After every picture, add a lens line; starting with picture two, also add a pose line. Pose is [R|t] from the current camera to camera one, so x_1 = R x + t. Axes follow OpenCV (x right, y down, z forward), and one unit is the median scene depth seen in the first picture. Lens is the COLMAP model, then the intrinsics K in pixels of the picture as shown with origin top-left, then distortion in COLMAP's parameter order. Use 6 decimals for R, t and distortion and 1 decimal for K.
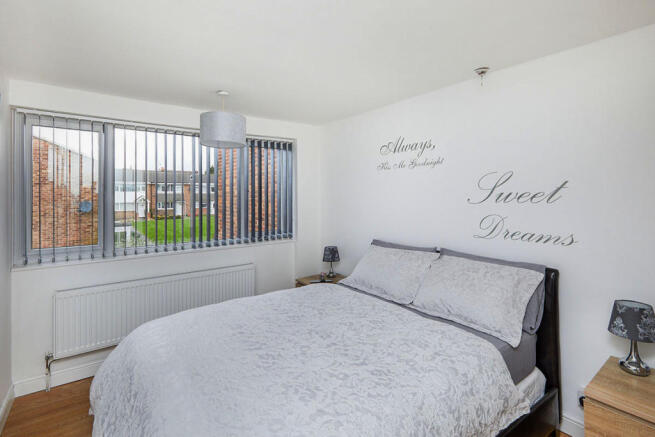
lens RADIAL K [[289.7, 0, 329.5], [0, 289.7, 194.1], [0, 0, 1]] dist [0.001228, 0.000134]
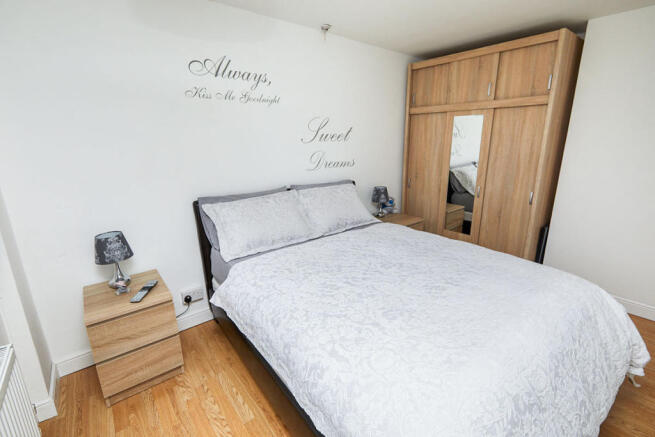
lens RADIAL K [[303.5, 0, 327.5], [0, 303.5, 218.5], [0, 0, 1]] dist [0.000335, 0.000004]
pose [[0.002672, -0.255151, 0.966898, -0.719142], [-0.005099, 0.966885, 0.255162, 0.012704], [-0.999983, -0.005612, 0.001283, 0.809092]]
